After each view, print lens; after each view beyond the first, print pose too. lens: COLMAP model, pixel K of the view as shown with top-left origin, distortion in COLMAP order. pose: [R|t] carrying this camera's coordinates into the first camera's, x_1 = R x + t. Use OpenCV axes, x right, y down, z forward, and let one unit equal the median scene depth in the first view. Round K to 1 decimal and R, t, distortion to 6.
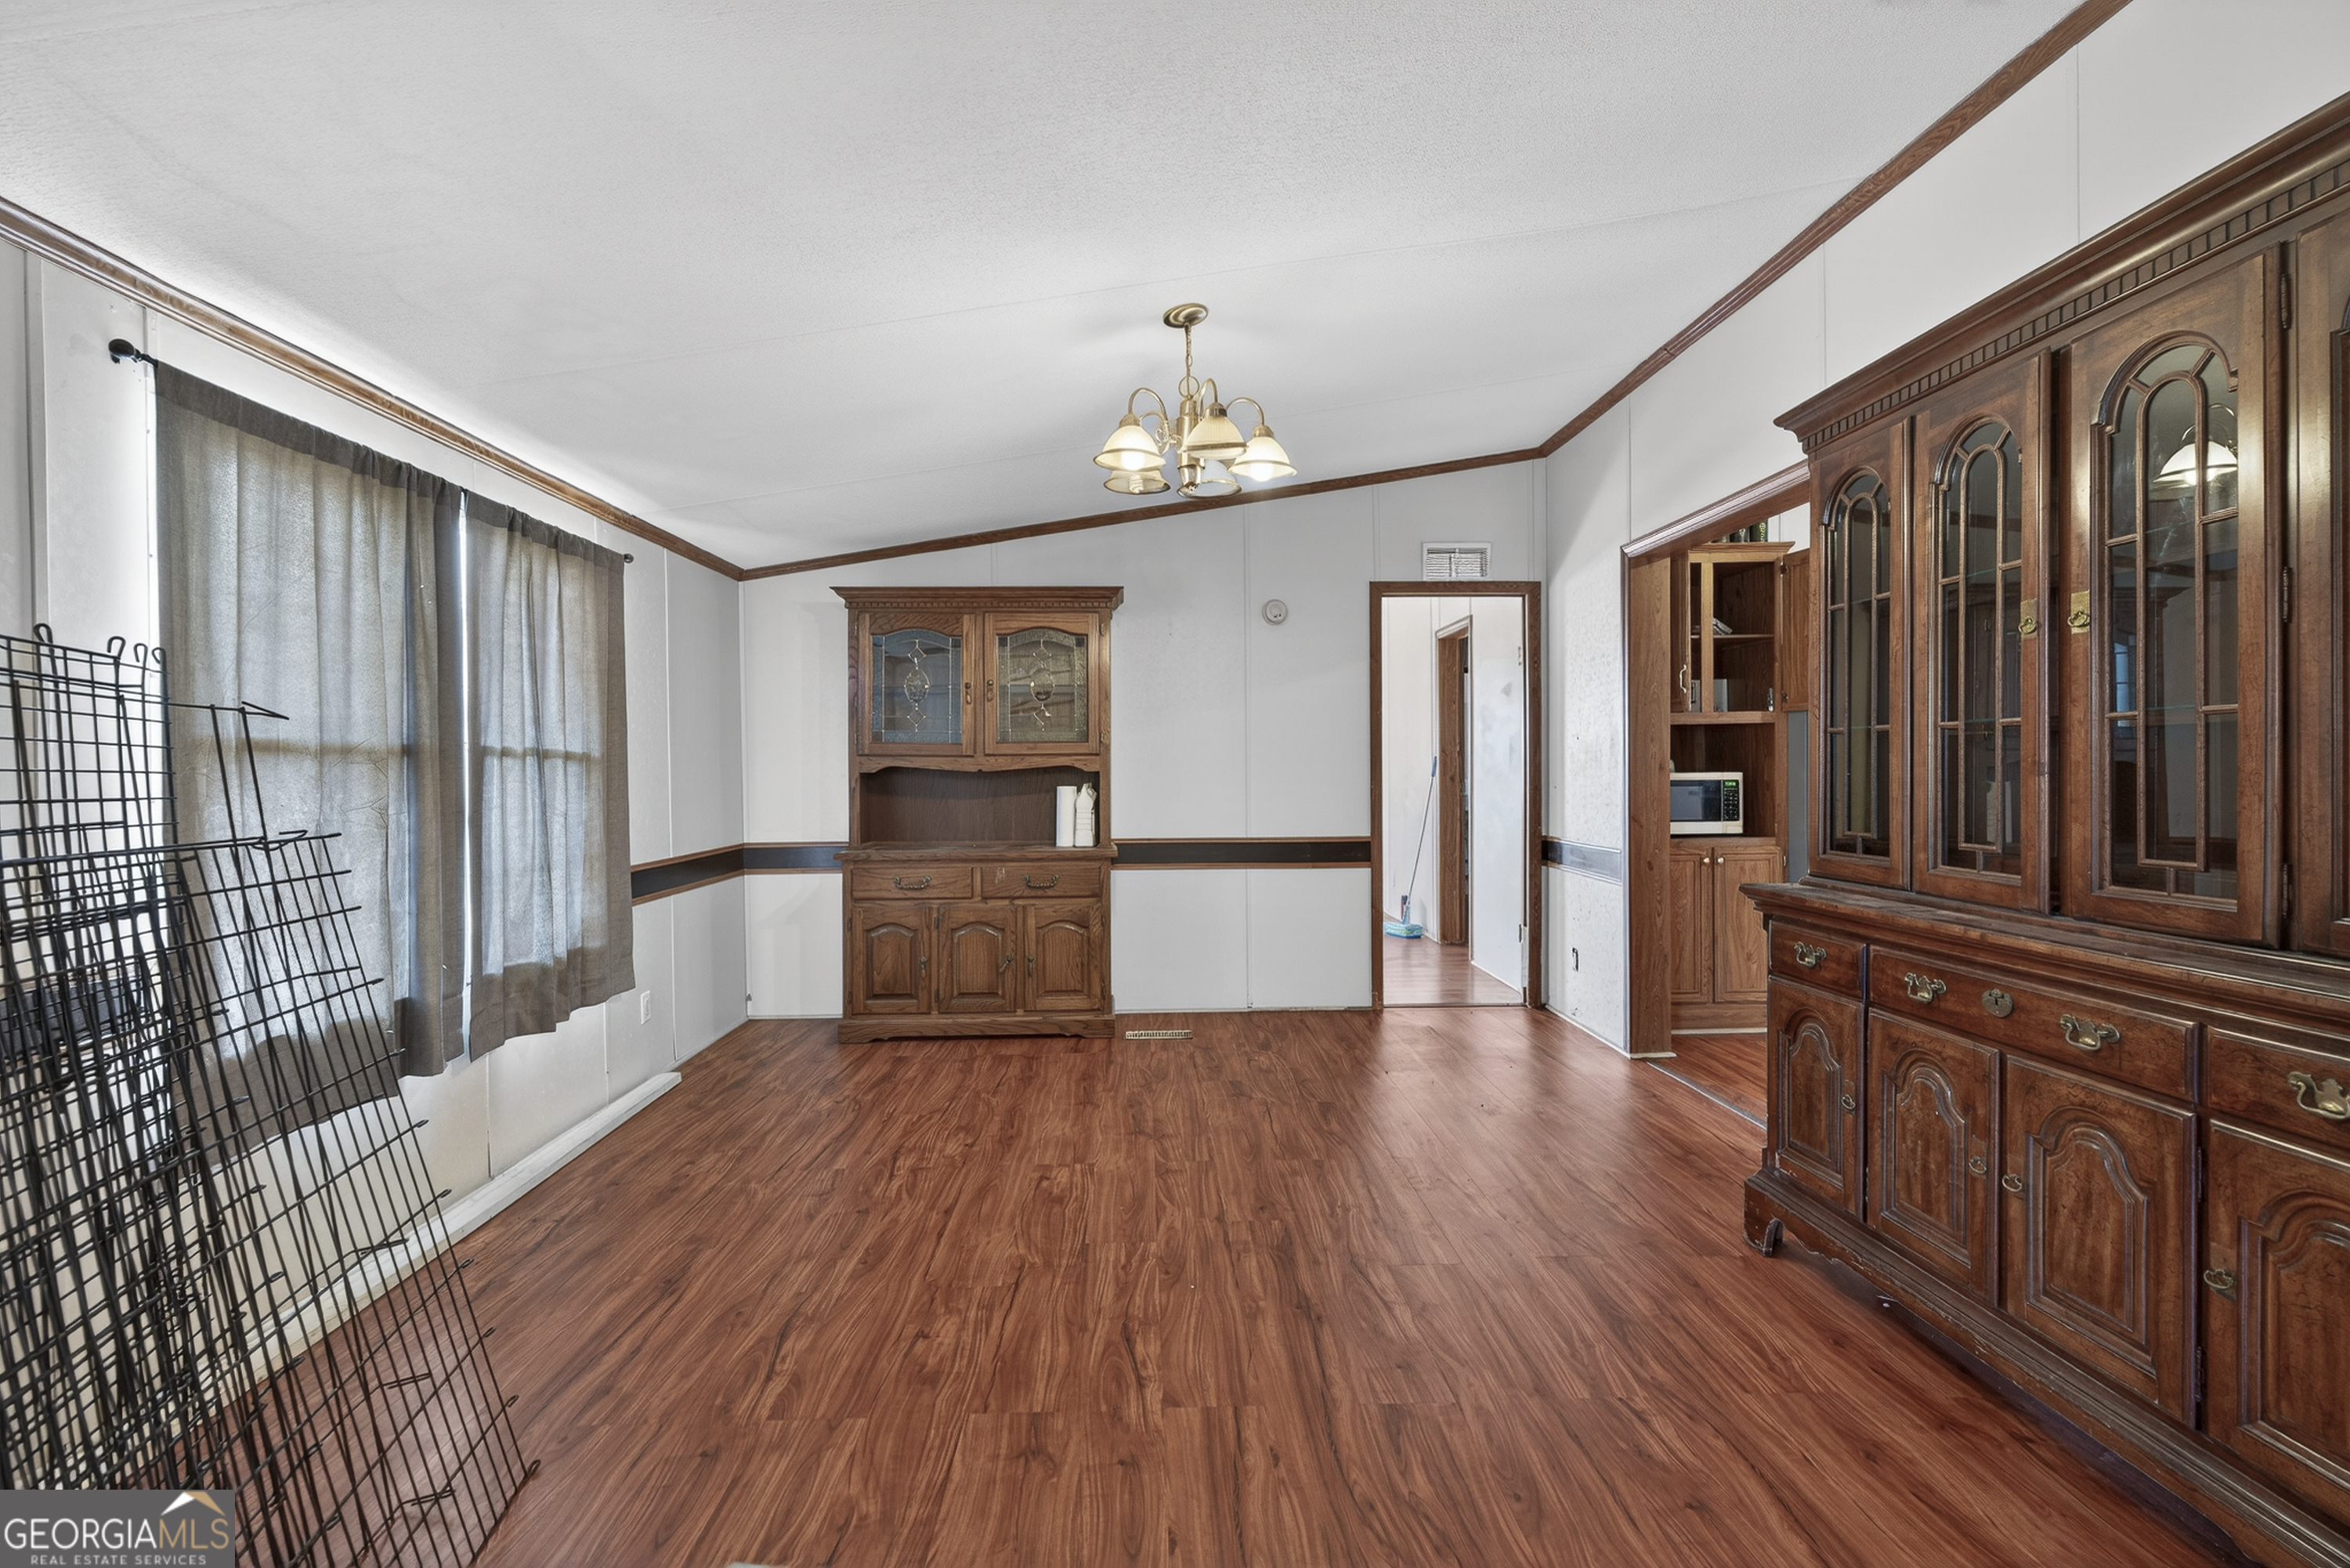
lens RADIAL K [[1040.7, 0, 1153.7], [0, 1040.7, 778.3], [0, 0, 1]] dist [-0.001629, -0.001640]
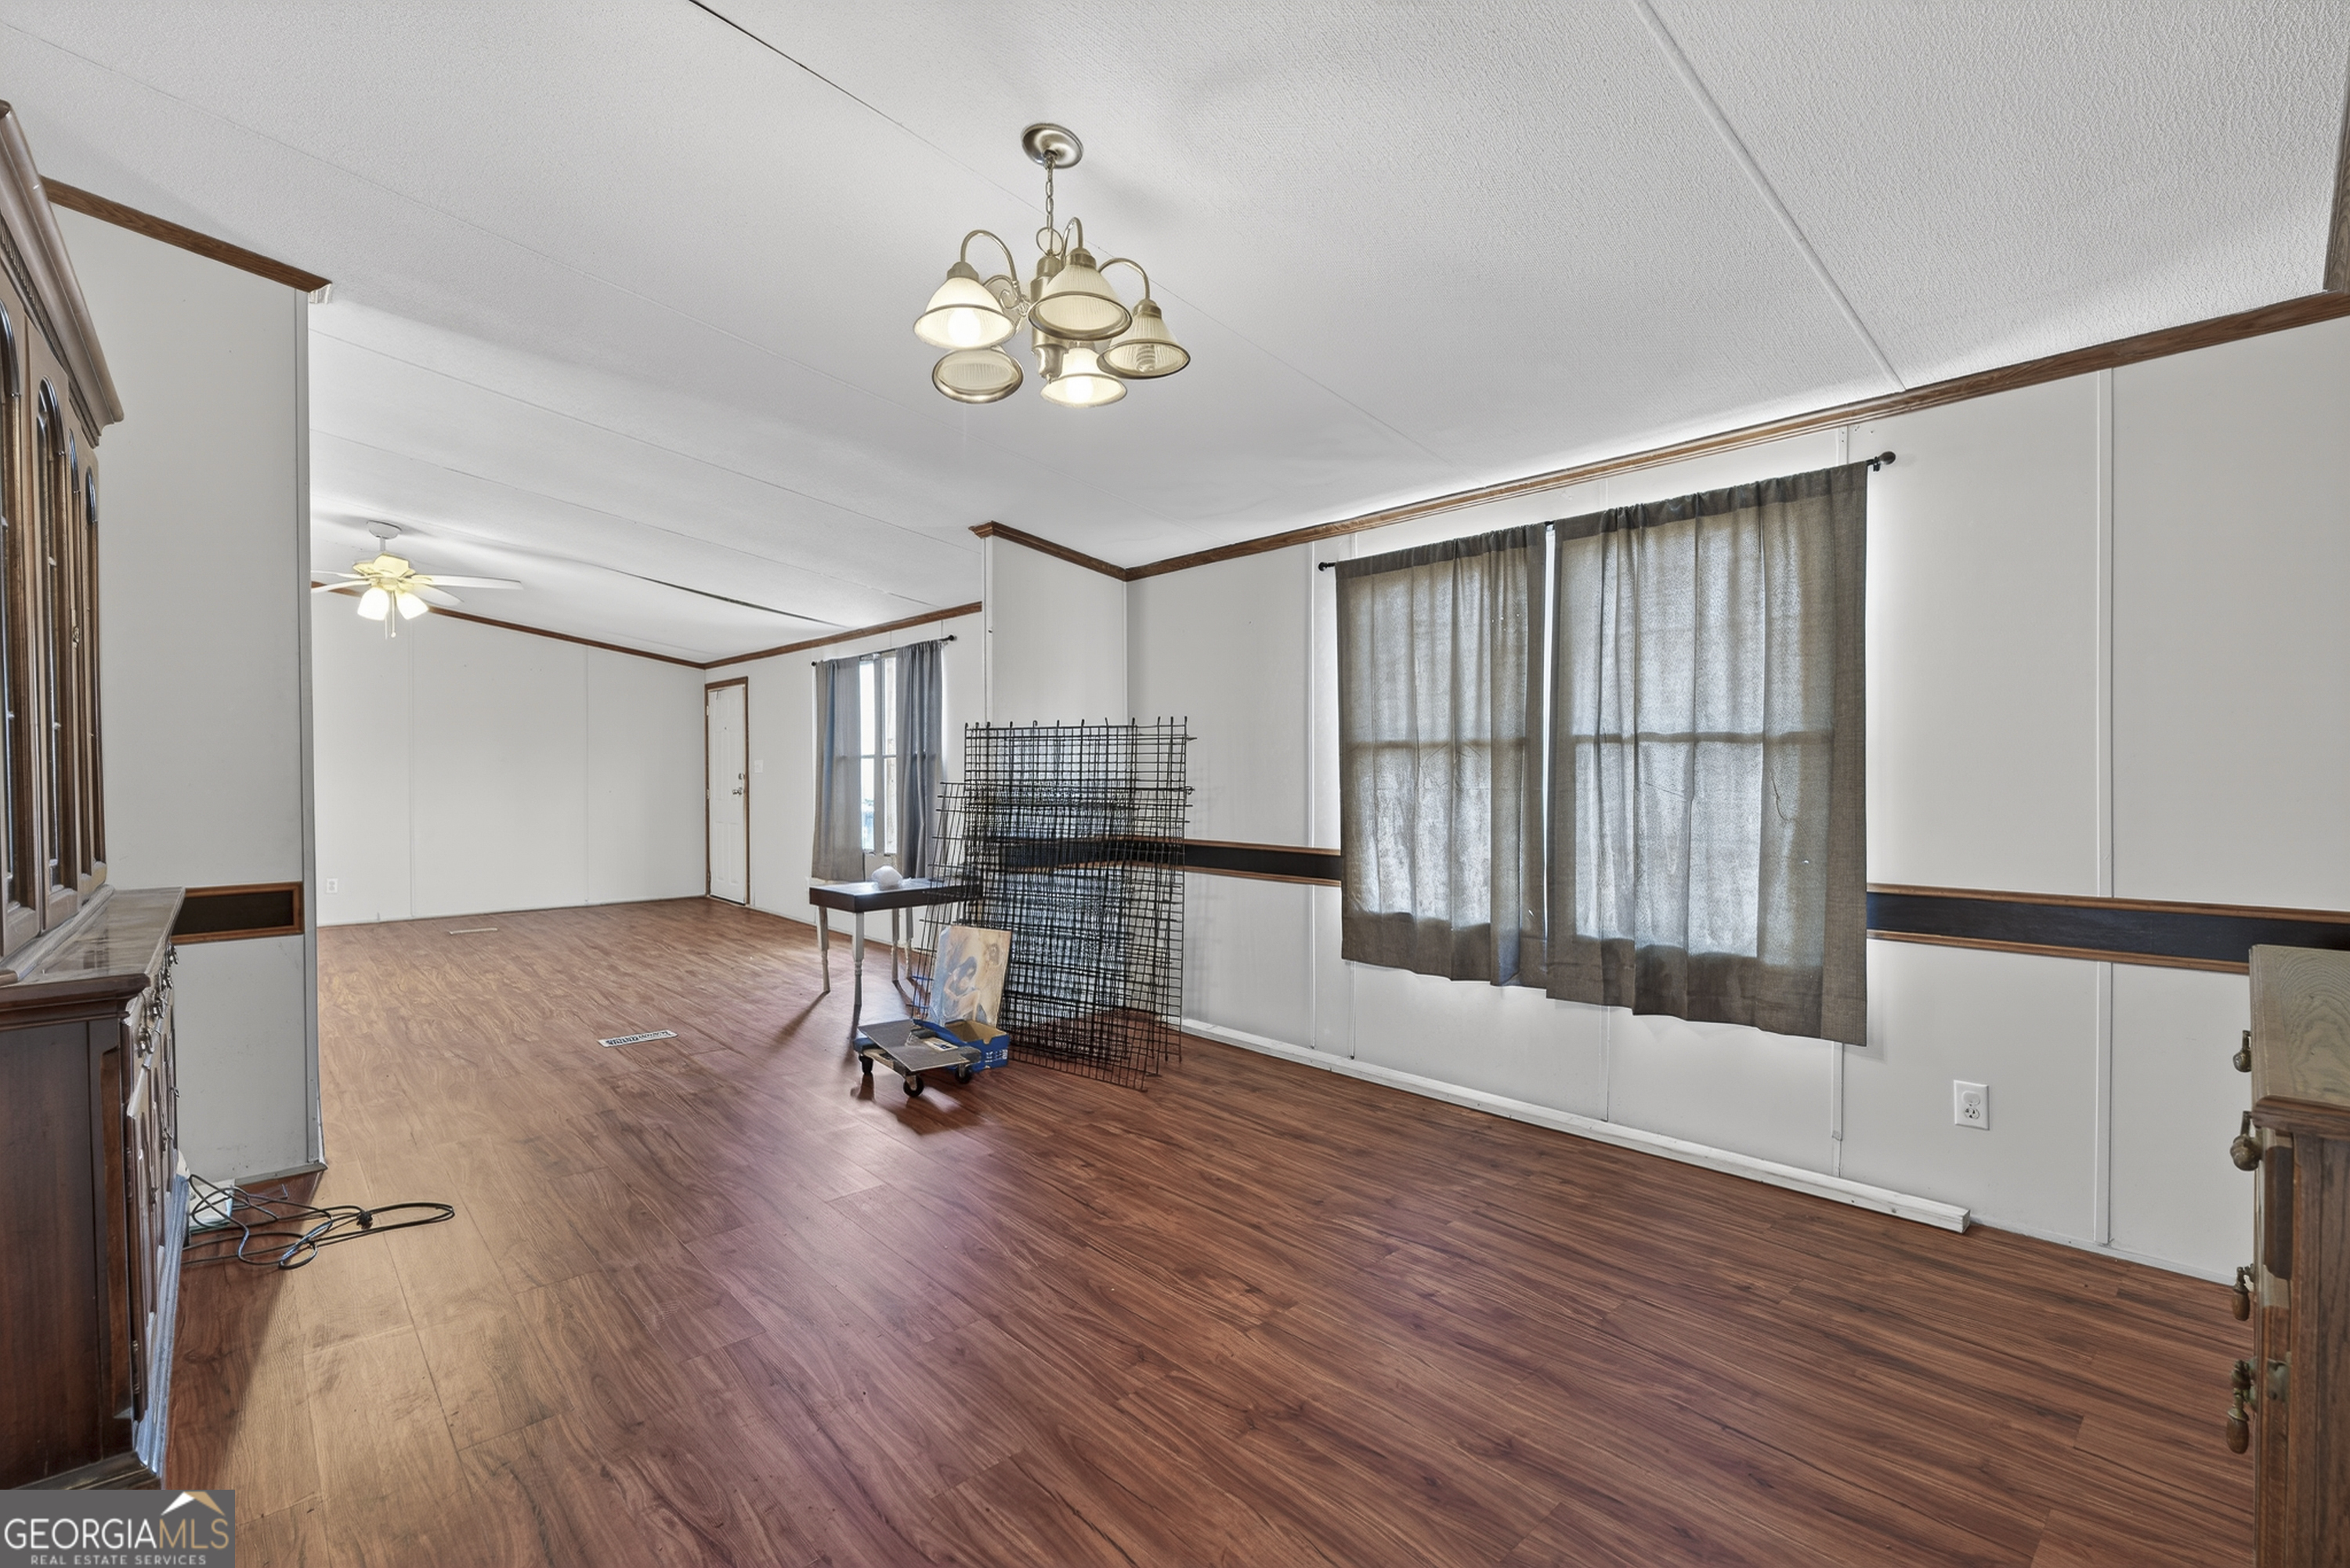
lens RADIAL K [[1040.7, 0, 1176.1], [0, 1040.7, 775.2], [0, 0, 1]] dist [-0.001629, -0.001640]
pose [[-0.746970, 0.020457, -0.664543, 0.355430], [0.009925, 0.999758, 0.019619, -0.010081], [0.664784, 0.008059, -0.746992, 1.234634]]
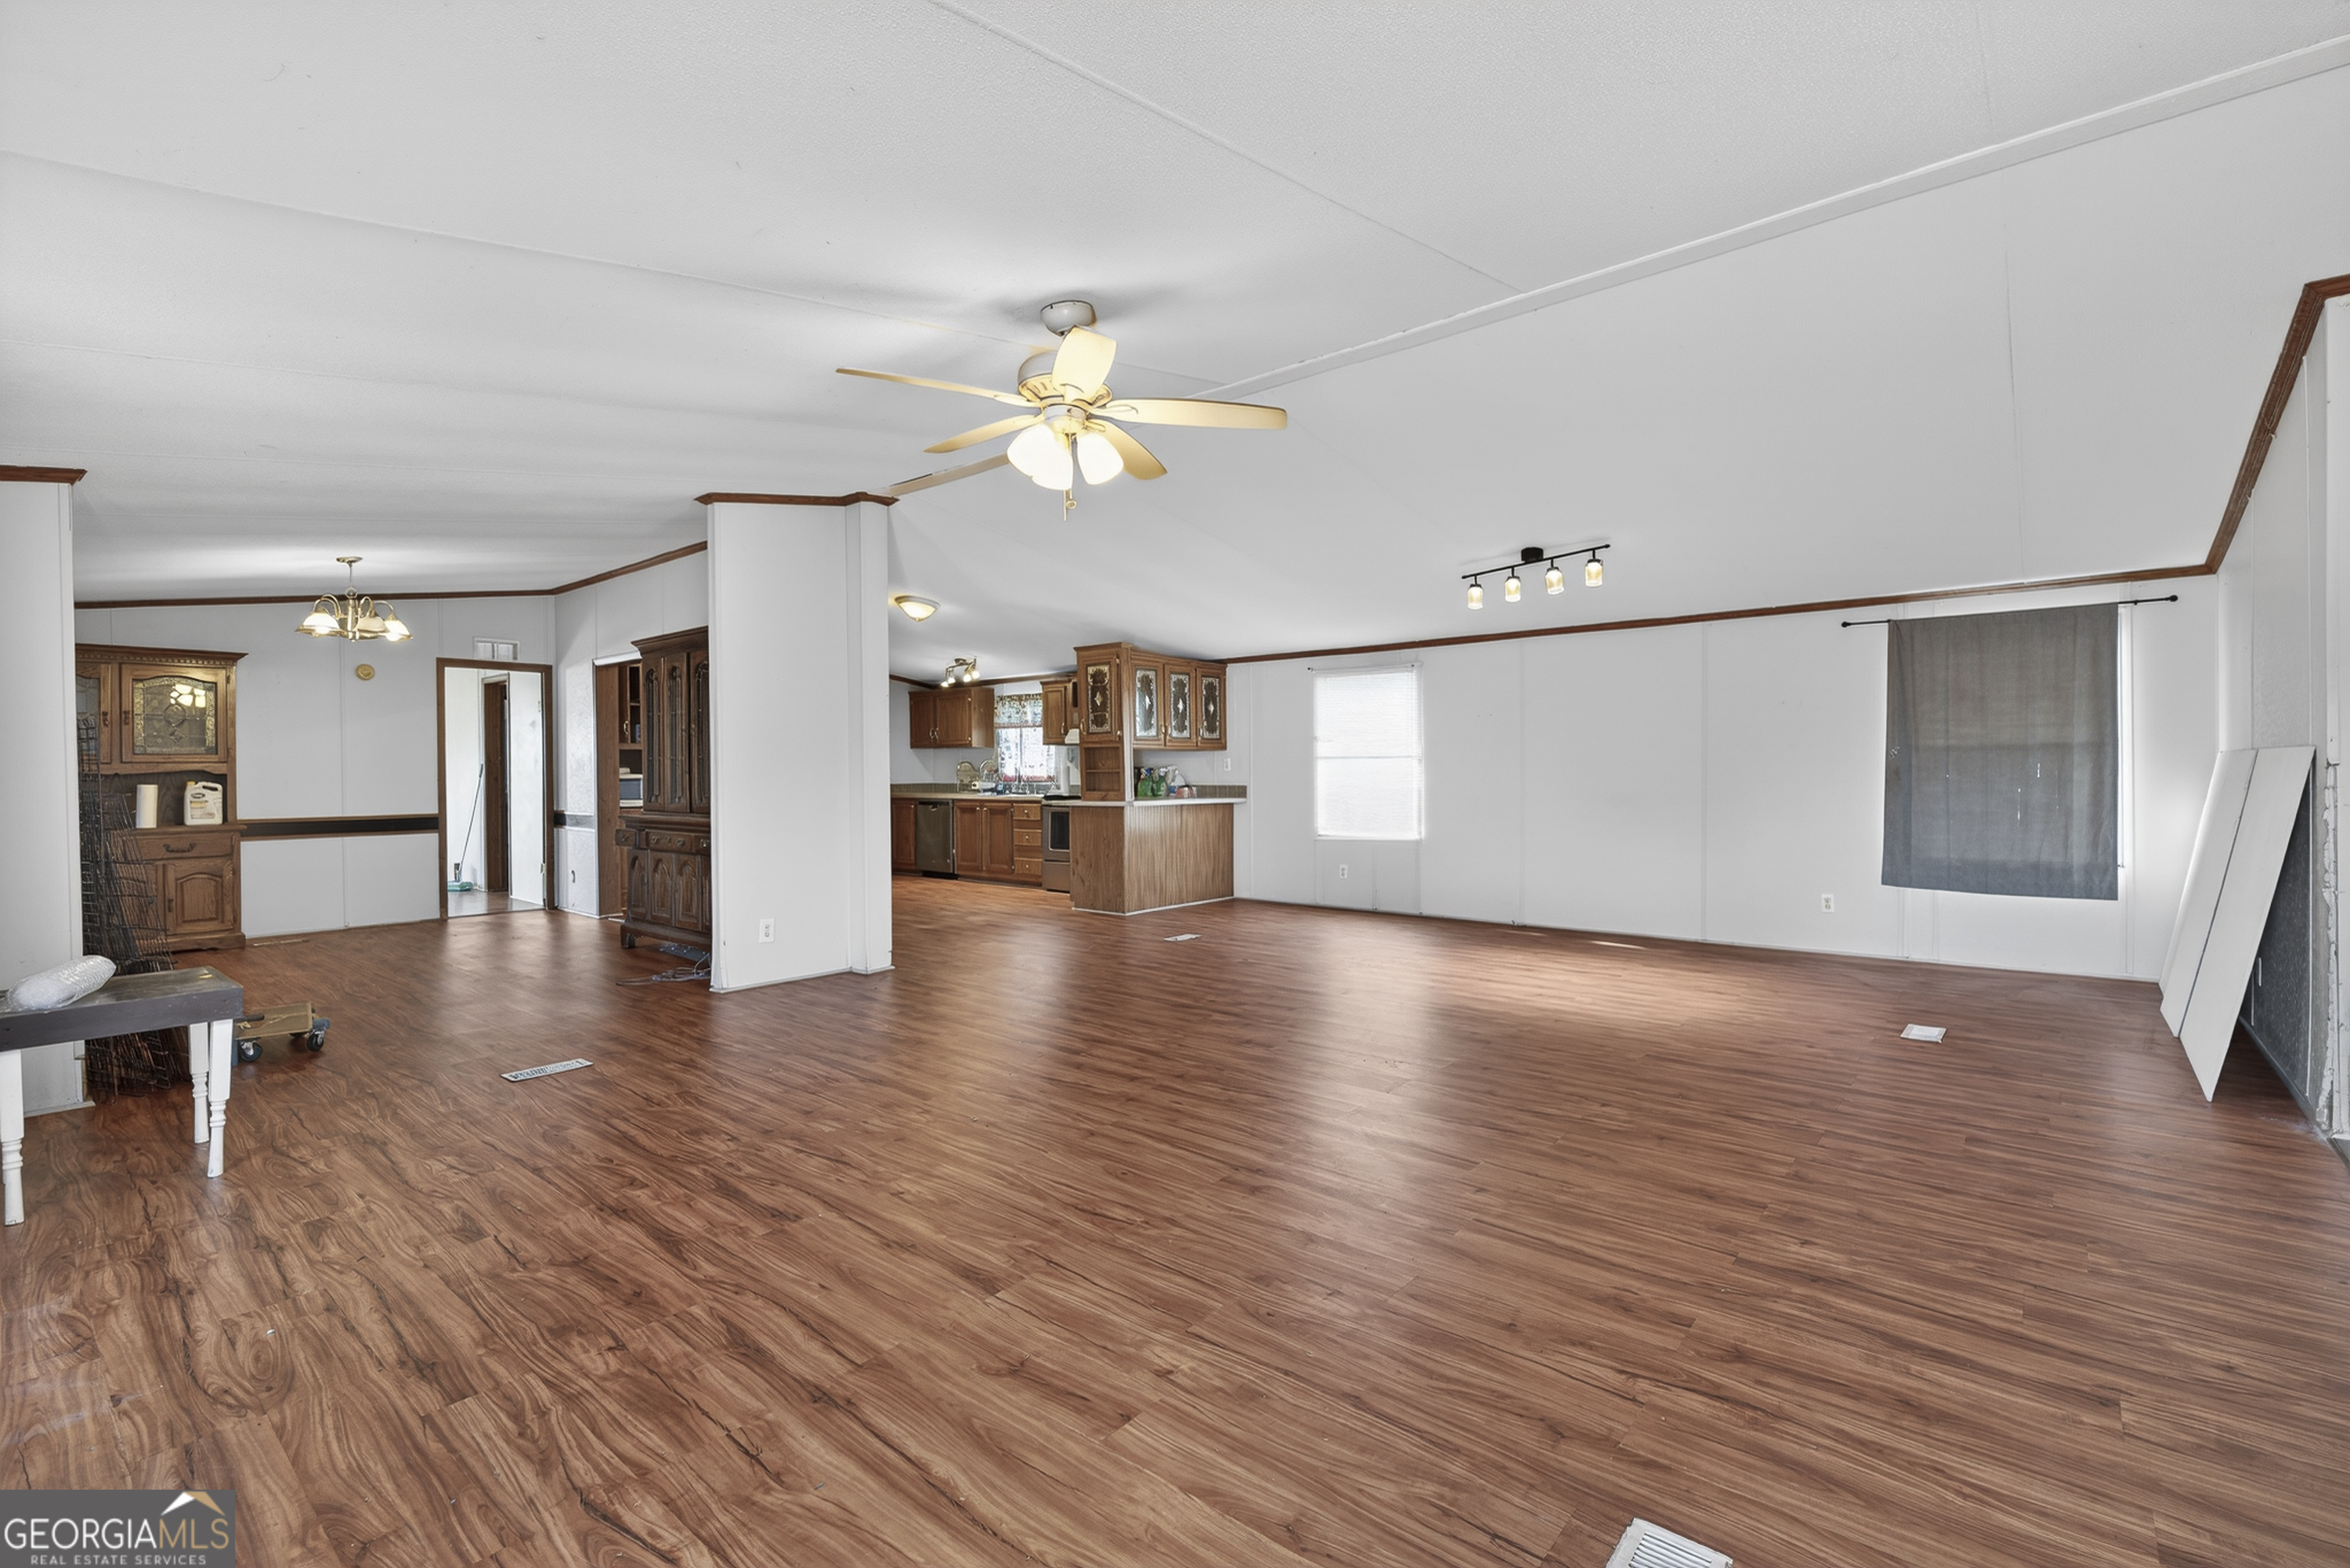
lens RADIAL K [[1040.7, 0, 1176.3], [0, 1040.7, 778.3], [0, 0, 1]] dist [-0.001629, -0.001640]
pose [[0.653890, -0.003598, 0.756581, -0.365481], [0.006970, 0.999975, -0.001269, 0.013297], [-0.756557, 0.006103, 0.653899, -1.289140]]
